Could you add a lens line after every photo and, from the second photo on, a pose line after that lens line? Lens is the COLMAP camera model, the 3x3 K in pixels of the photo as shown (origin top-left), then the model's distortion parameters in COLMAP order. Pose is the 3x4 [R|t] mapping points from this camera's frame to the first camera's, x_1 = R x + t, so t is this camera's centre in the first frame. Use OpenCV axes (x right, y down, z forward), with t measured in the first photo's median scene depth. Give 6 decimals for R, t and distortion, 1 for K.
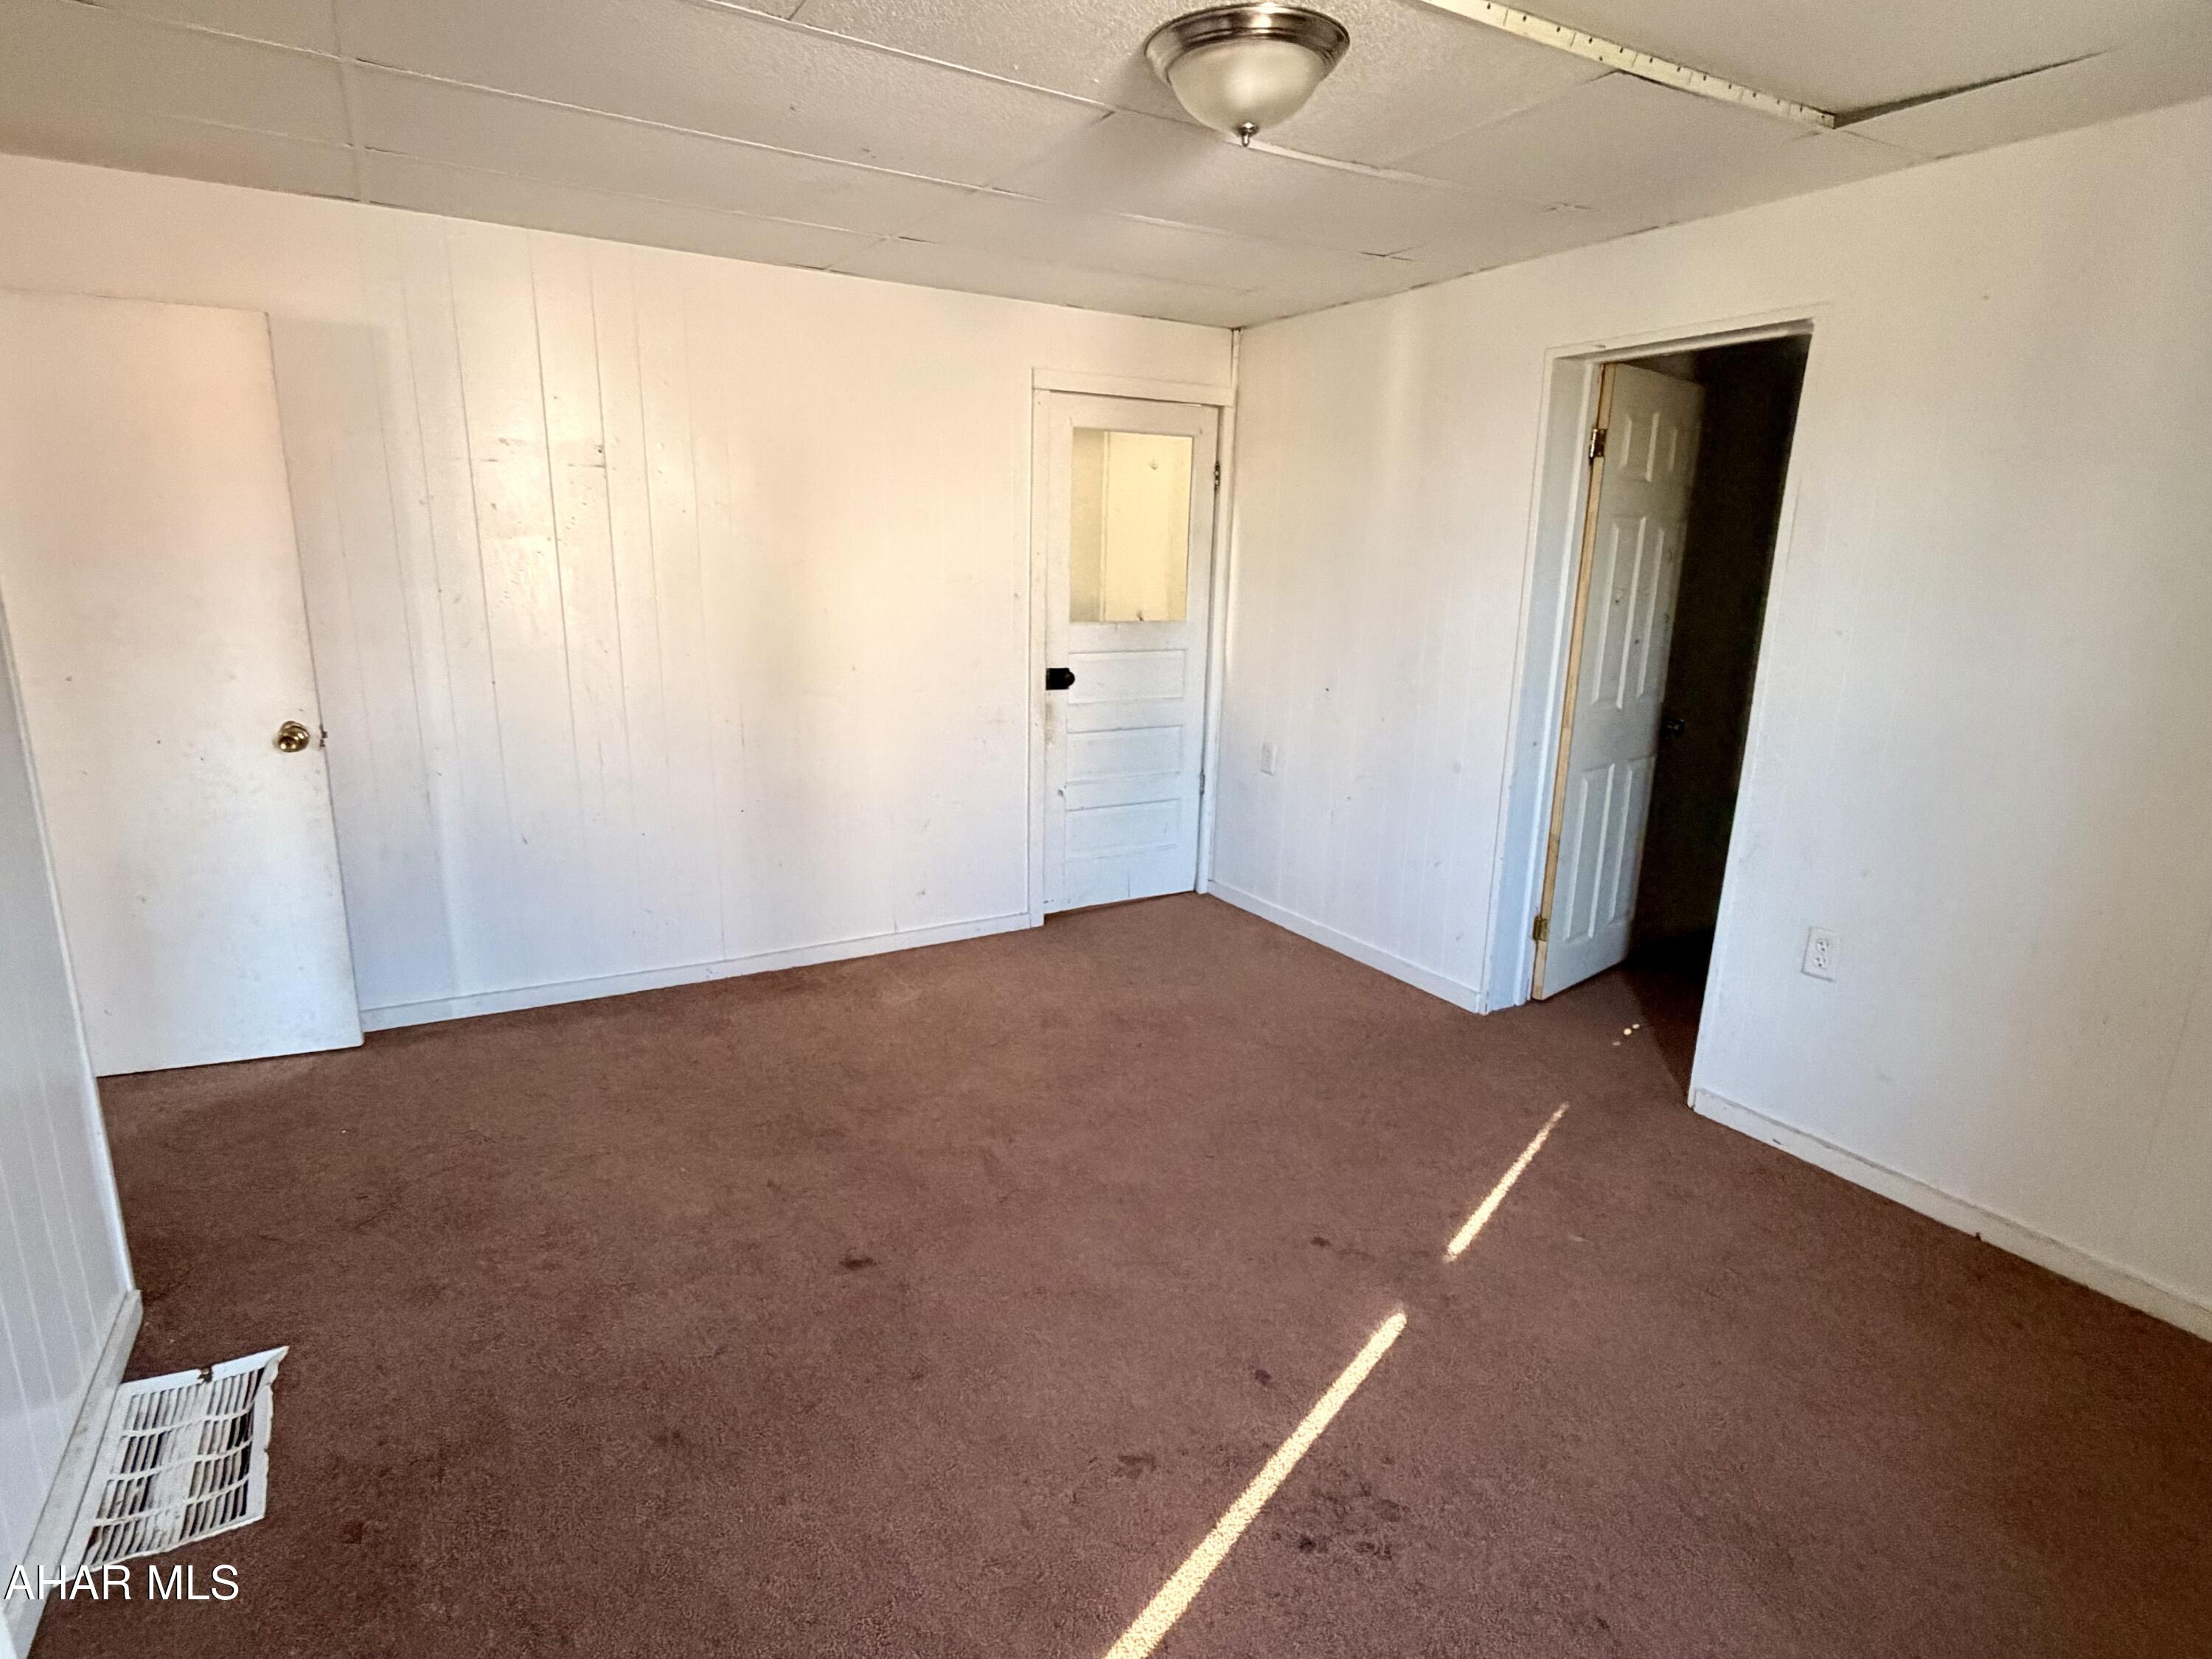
lens RADIAL K [[1160.0, 0, 1099.7], [0, 1160.0, 831.2], [0, 0, 1]] dist [-0.000864, 0.000326]
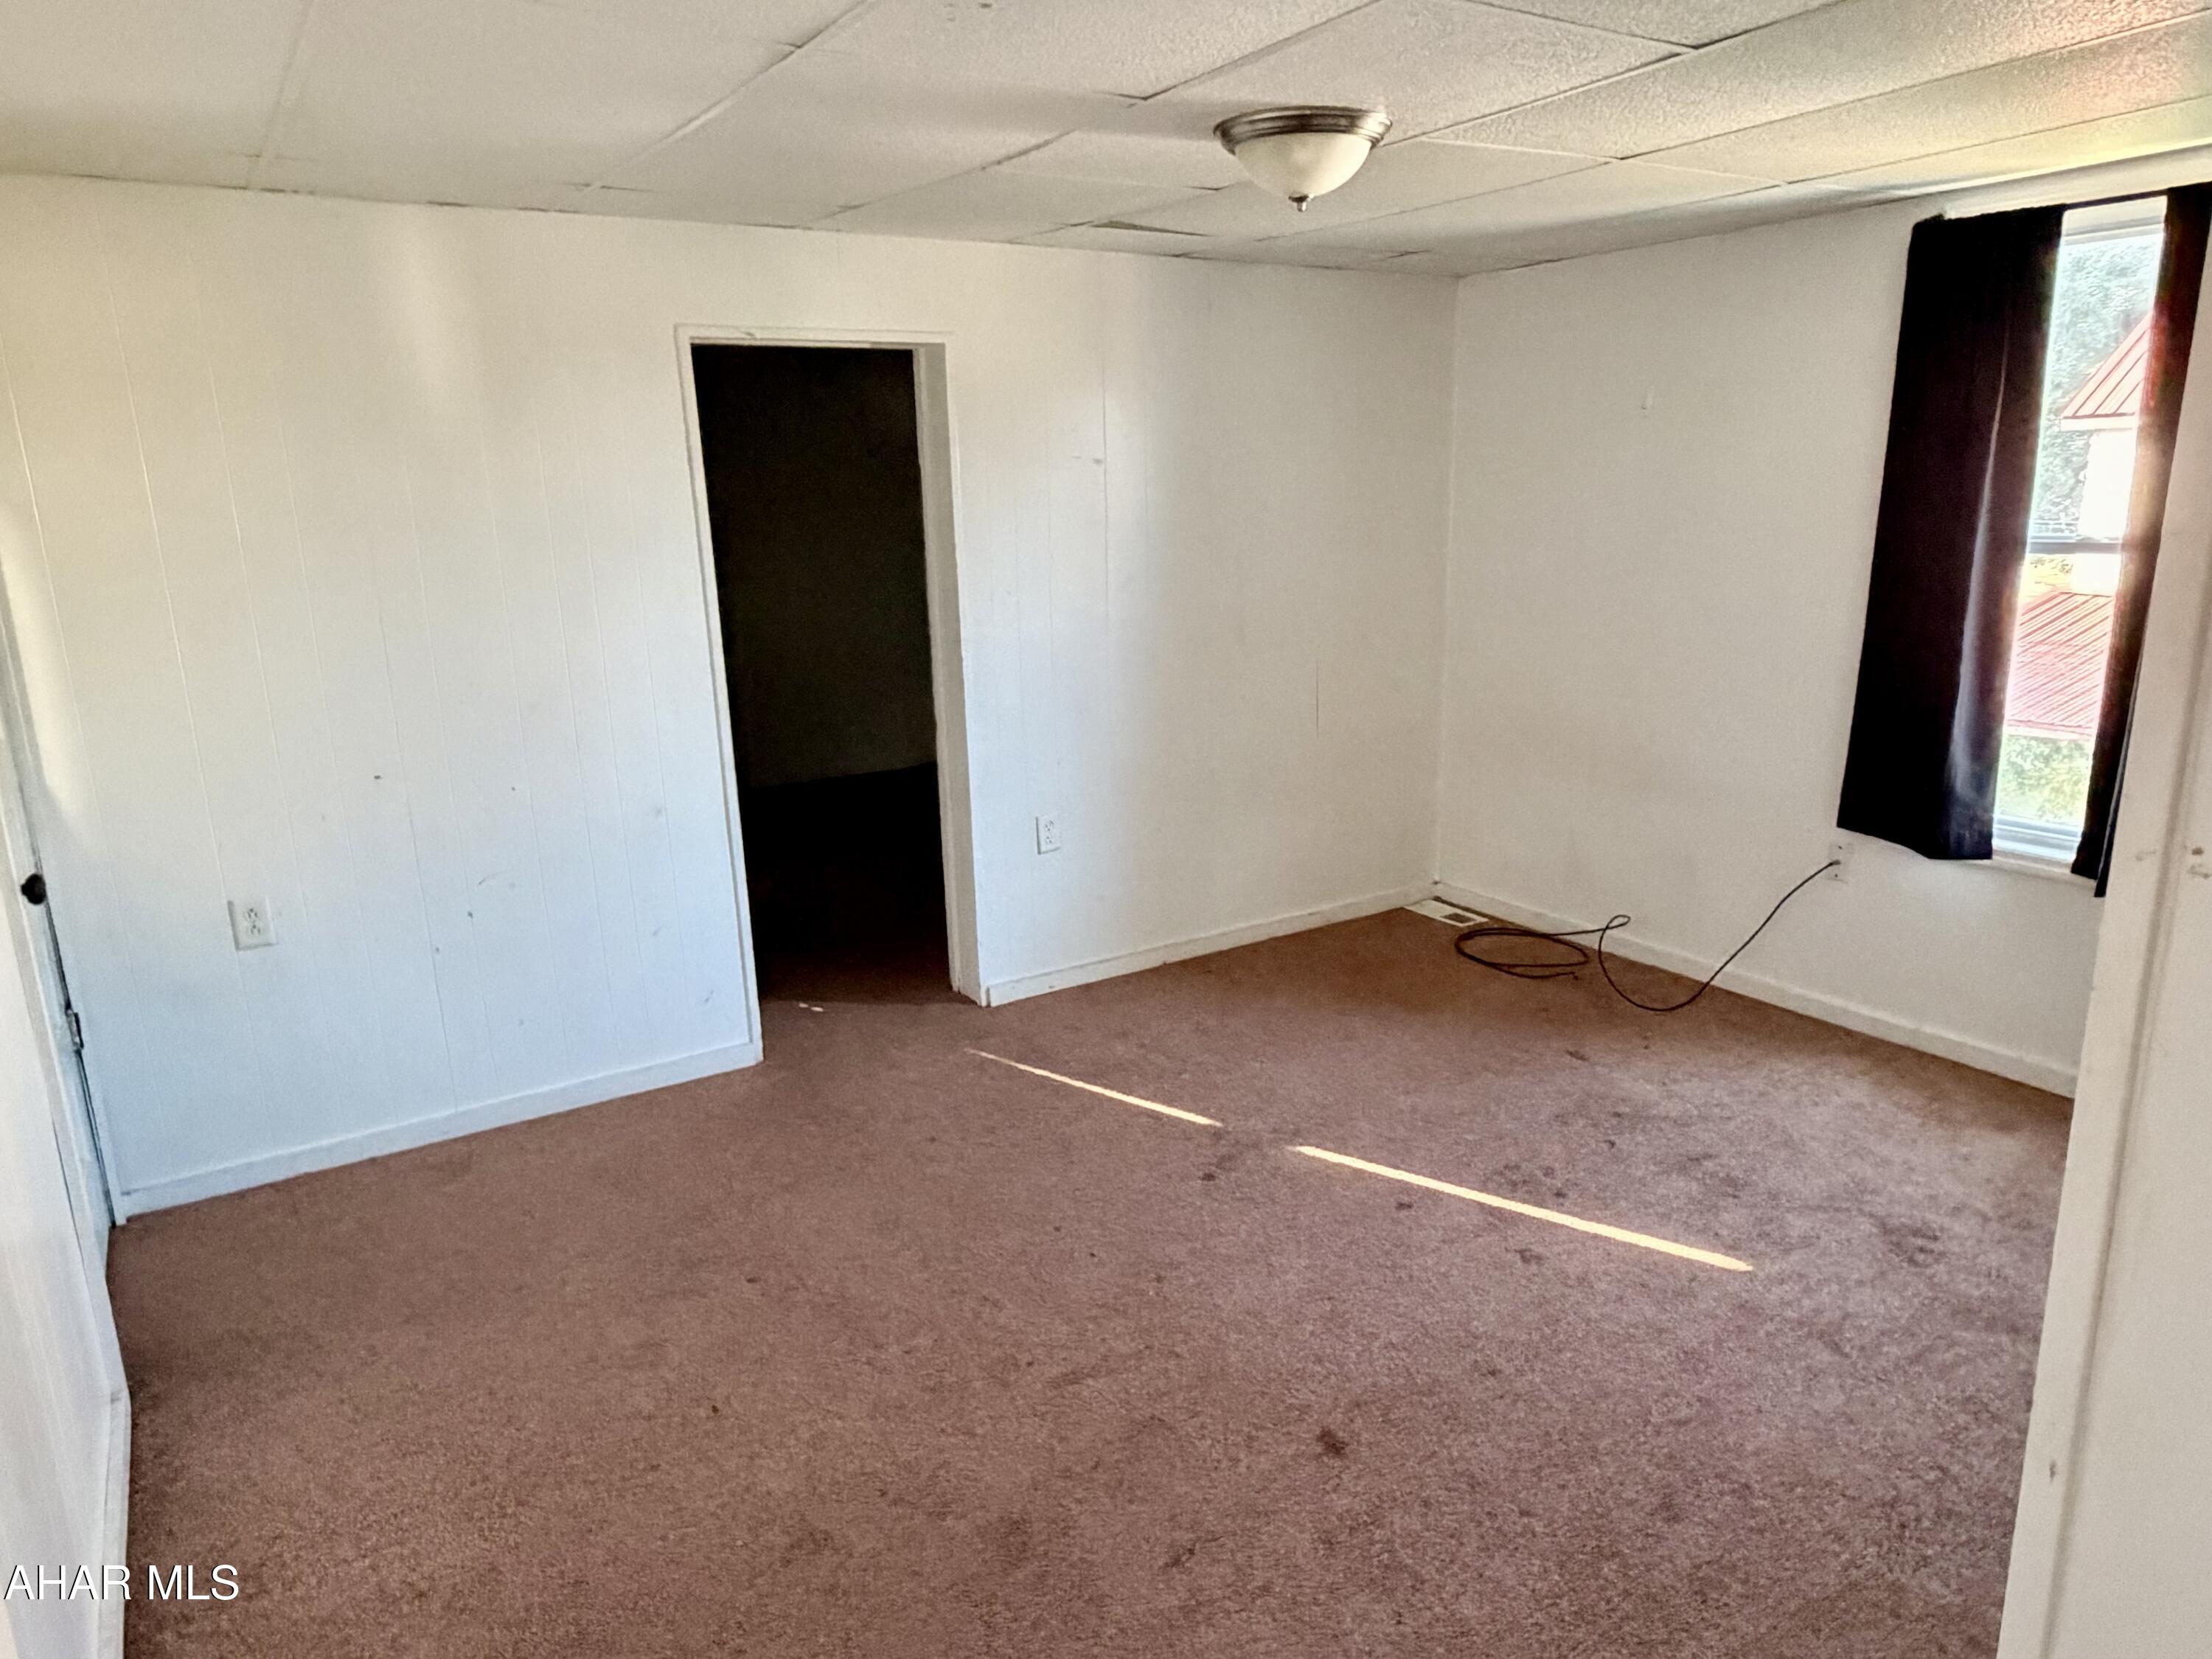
lens RADIAL K [[1415.5, 0, 1099.6], [0, 1415.5, 825.7], [0, 0, 1]] dist [-0.010240, -0.002115]
pose [[-0.023247, -0.259508, 0.965461, -0.882667], [0.265183, 0.929528, 0.256235, -0.284968], [-0.963918, 0.261981, 0.047208, 0.818768]]
